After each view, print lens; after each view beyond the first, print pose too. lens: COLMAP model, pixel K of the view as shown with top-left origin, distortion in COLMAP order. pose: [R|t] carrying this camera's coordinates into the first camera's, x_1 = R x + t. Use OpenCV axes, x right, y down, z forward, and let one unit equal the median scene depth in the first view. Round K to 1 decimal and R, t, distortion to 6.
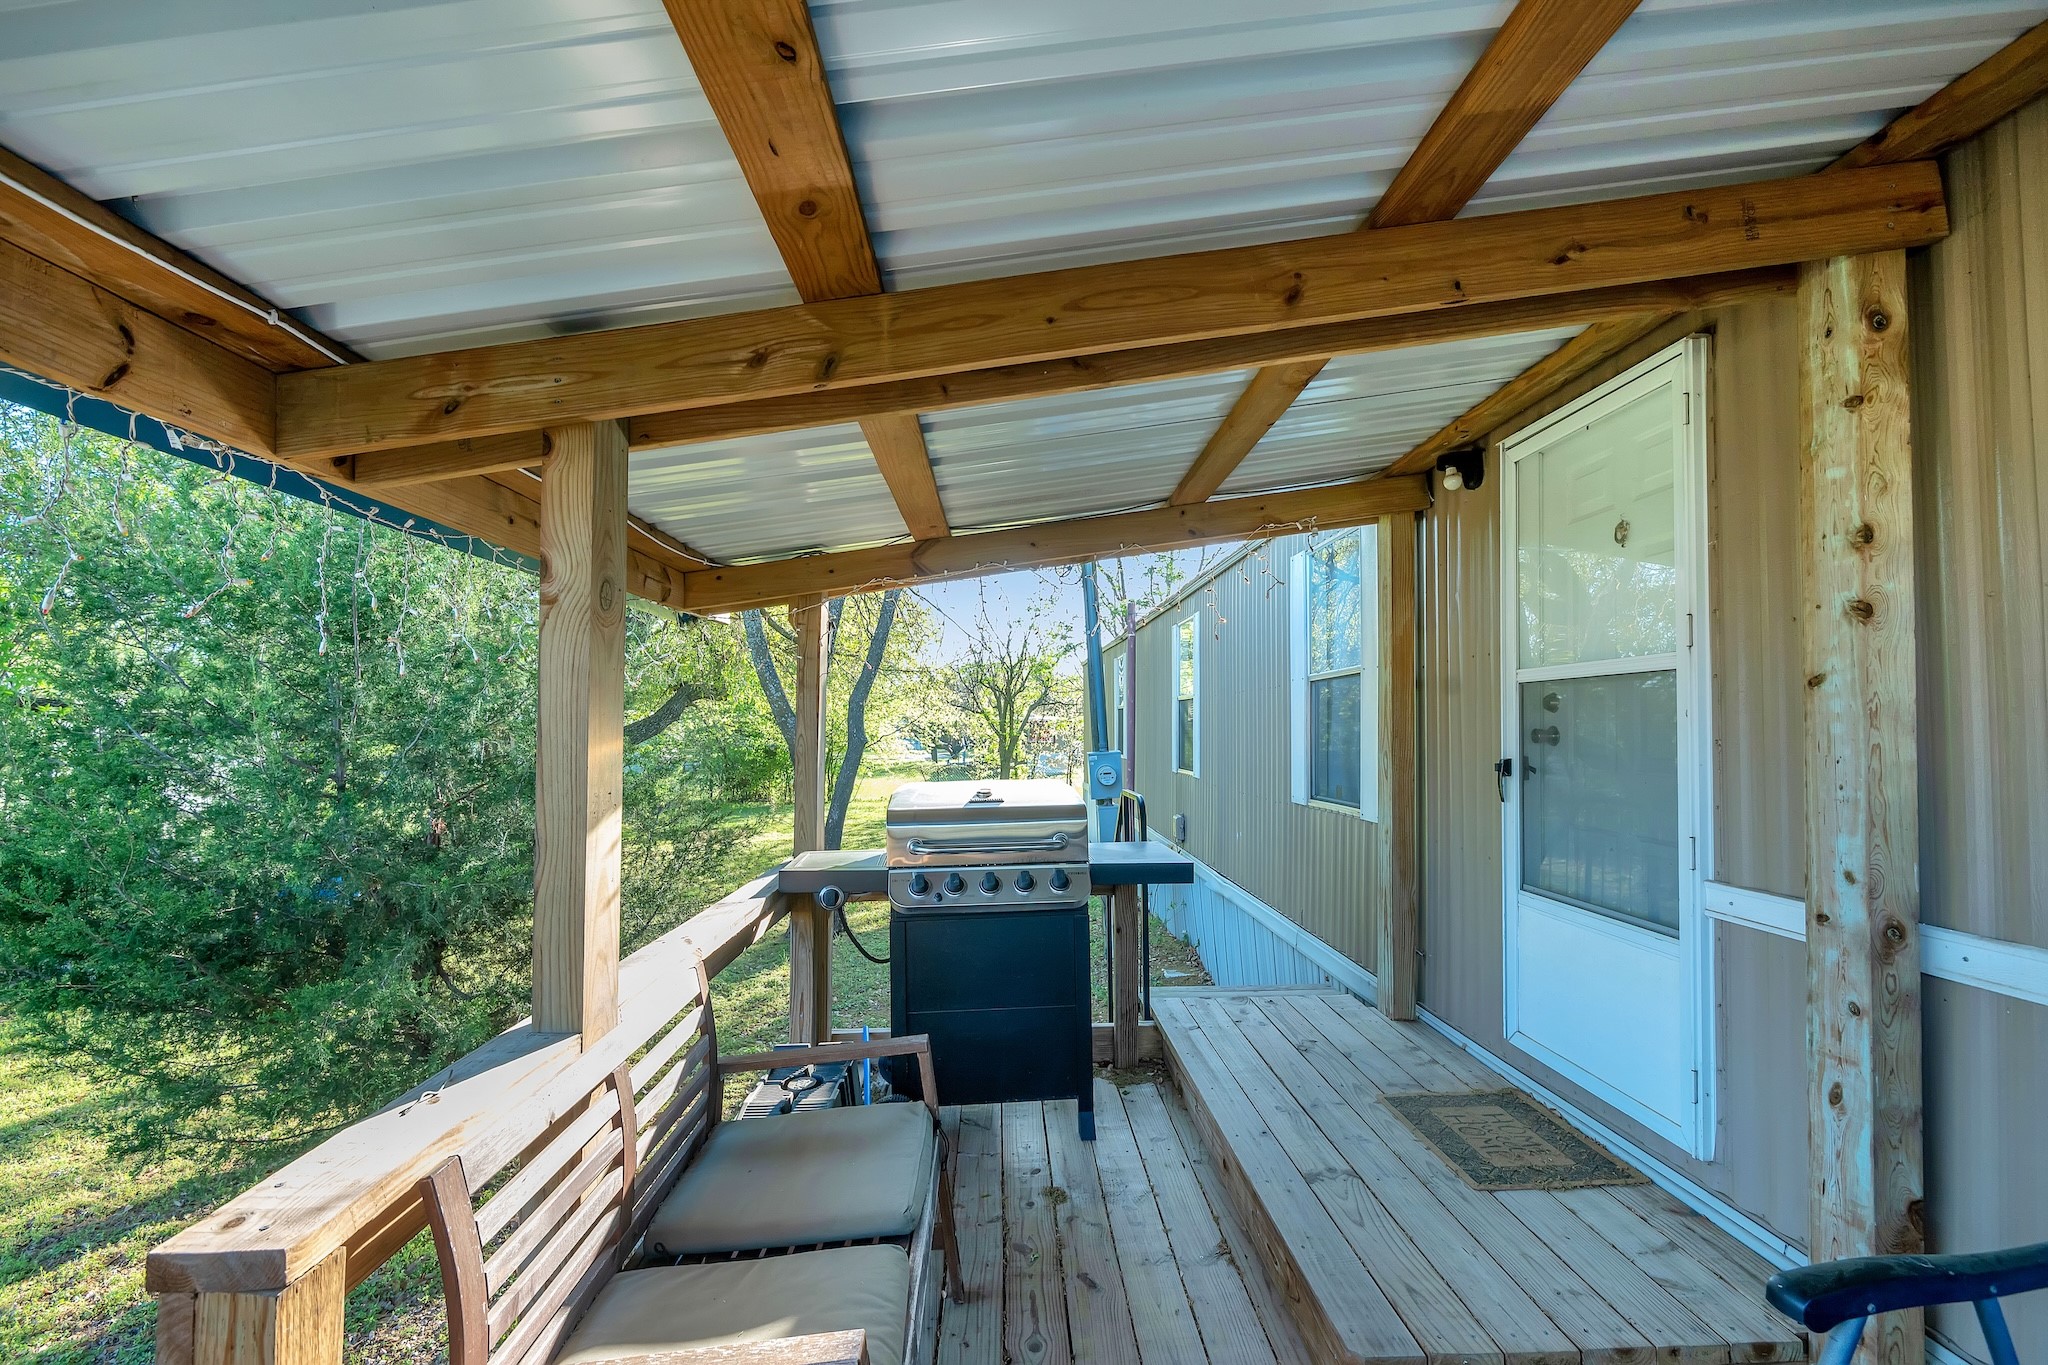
lens RADIAL K [[927.4, 0, 1024.0], [0, 927.4, 682.5], [0, 0, 1]] dist [-0.010855, -0.000352]
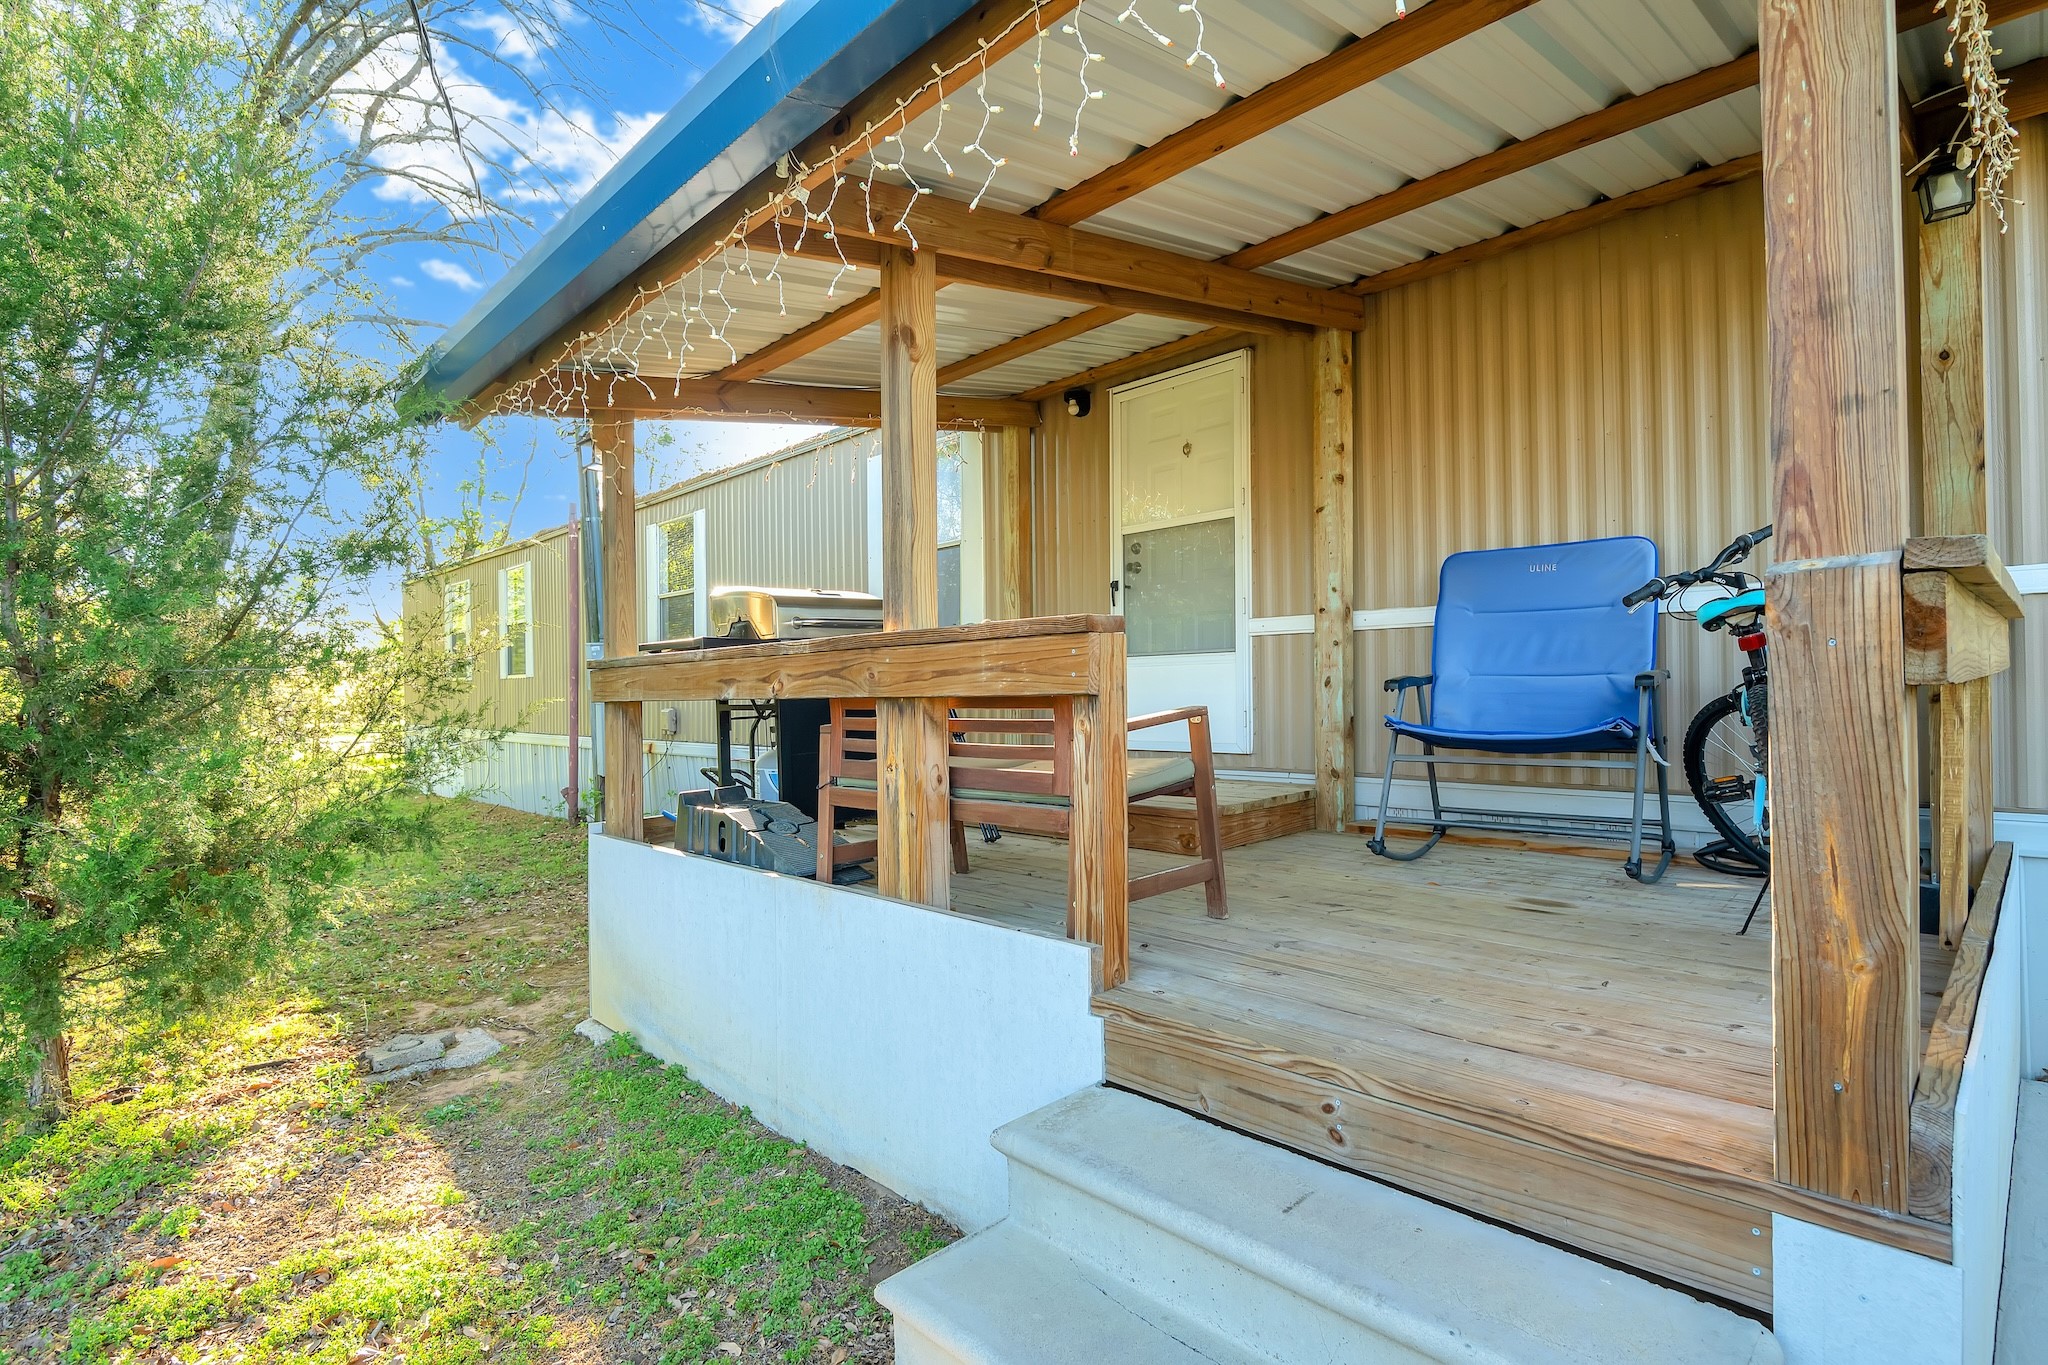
lens RADIAL K [[991.2, 0, 1024.0], [0, 991.2, 682.5], [0, 0, 1]] dist [-0.000938, 0.000389]
pose [[0.733405, -0.009248, 0.679729, -1.421061], [-0.013676, 0.999504, 0.028355, 0.379700], [-0.679654, -0.030091, 0.732915, -0.349661]]
